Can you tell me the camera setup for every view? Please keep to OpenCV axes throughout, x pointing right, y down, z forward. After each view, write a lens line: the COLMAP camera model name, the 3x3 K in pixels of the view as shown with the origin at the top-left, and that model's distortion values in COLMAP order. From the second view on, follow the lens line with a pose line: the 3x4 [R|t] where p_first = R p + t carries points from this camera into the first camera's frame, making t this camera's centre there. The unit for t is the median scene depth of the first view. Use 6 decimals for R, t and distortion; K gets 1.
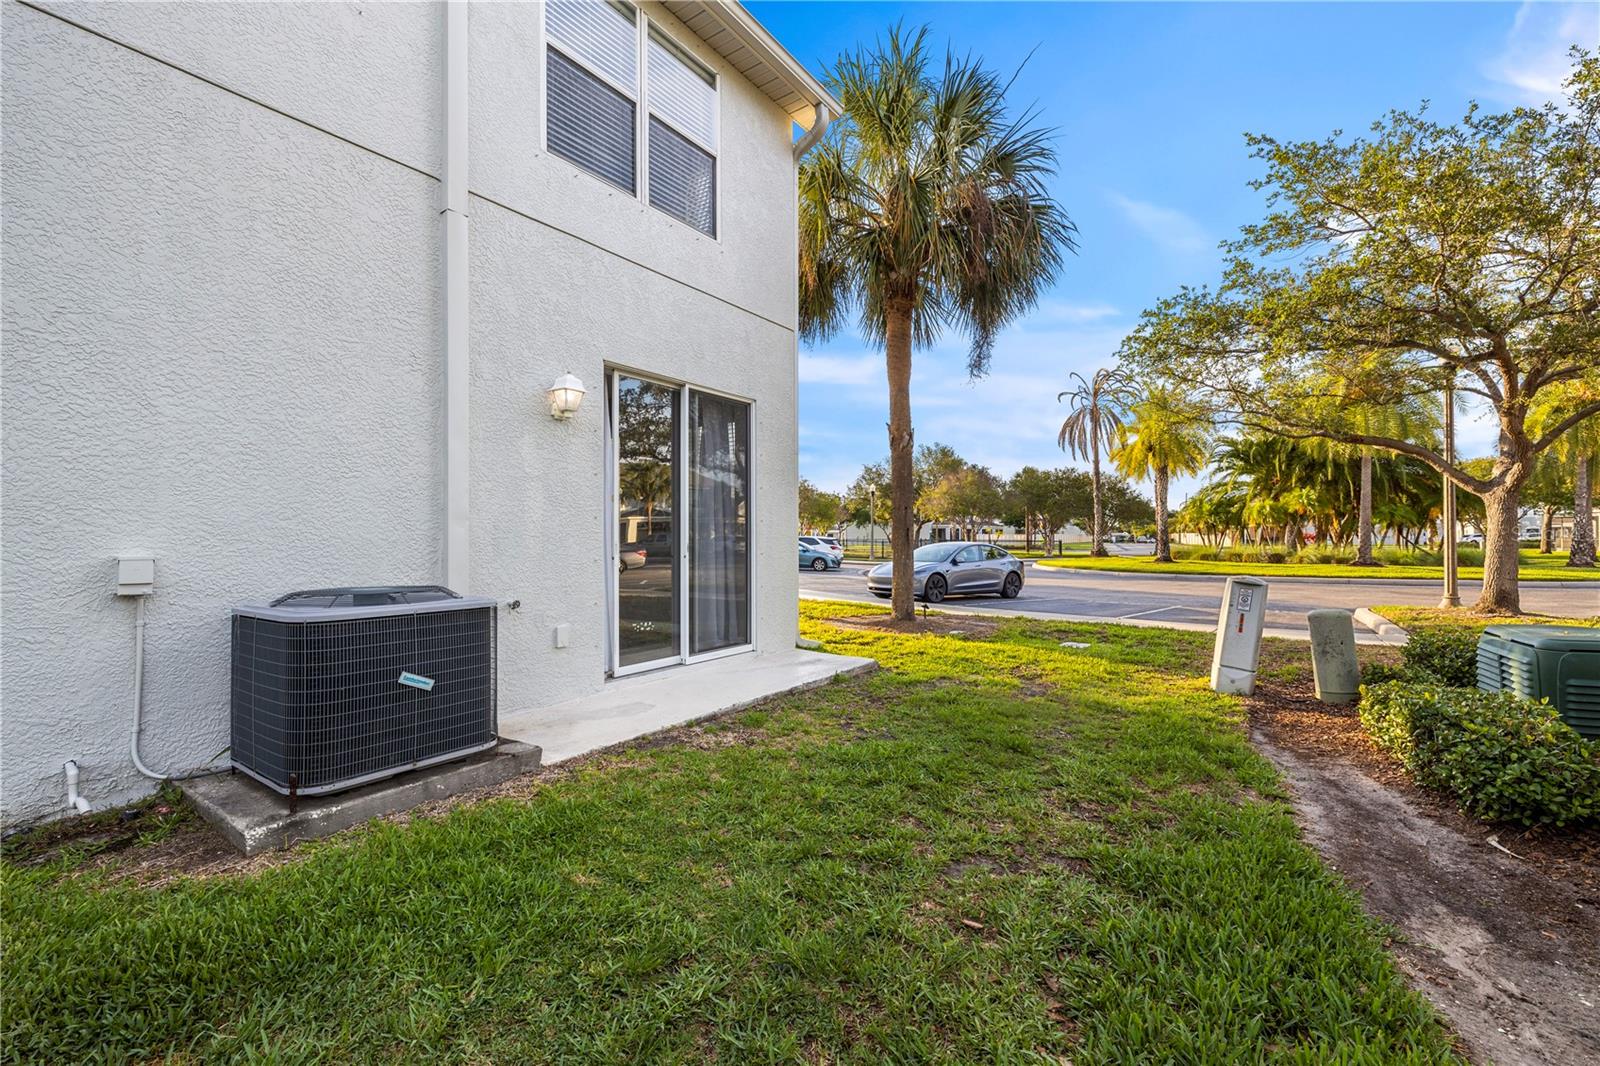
lens RADIAL K [[679.8, 0, 790.9], [0, 679.8, 526.7], [0, 0, 1]] dist [-0.003748, 0.000447]
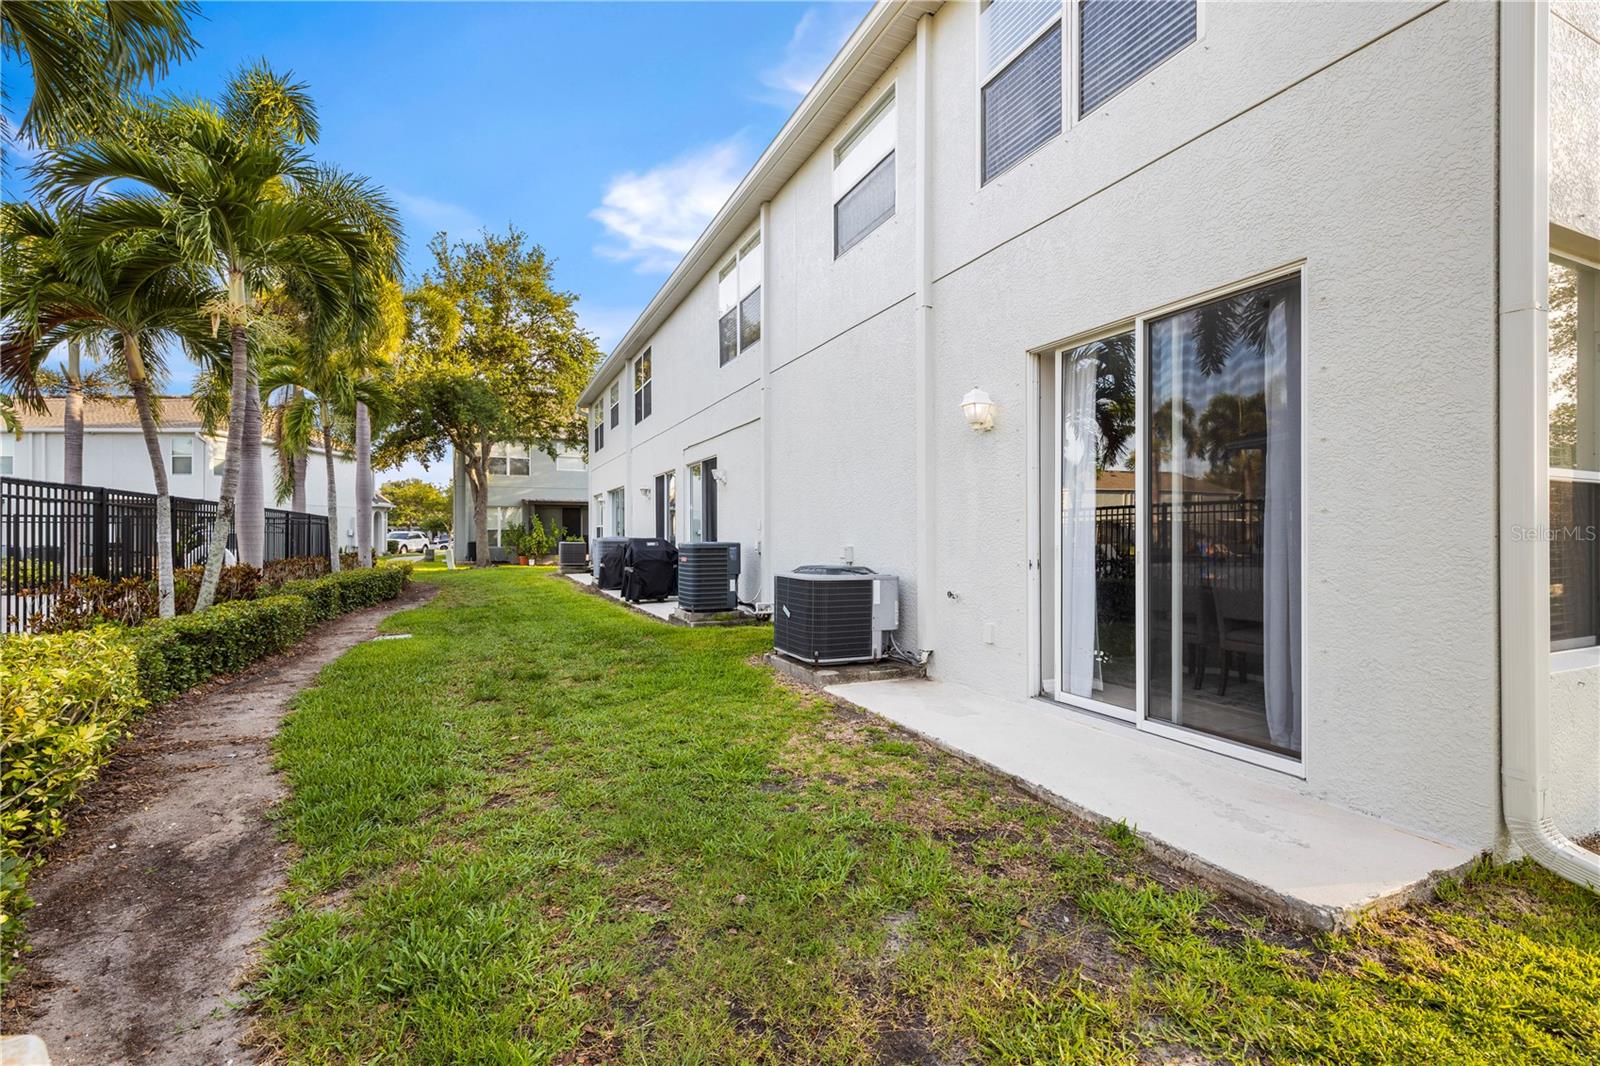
lens RADIAL K [[679.8, 0, 788.2], [0, 679.8, 539.0], [0, 0, 1]] dist [-0.003748, 0.000447]
pose [[-0.497288, 0.006653, -0.867560, 0.983755], [0.014436, 0.999896, -0.000607, 0.011037], [0.867465, -0.012826, -0.497333, 1.664401]]
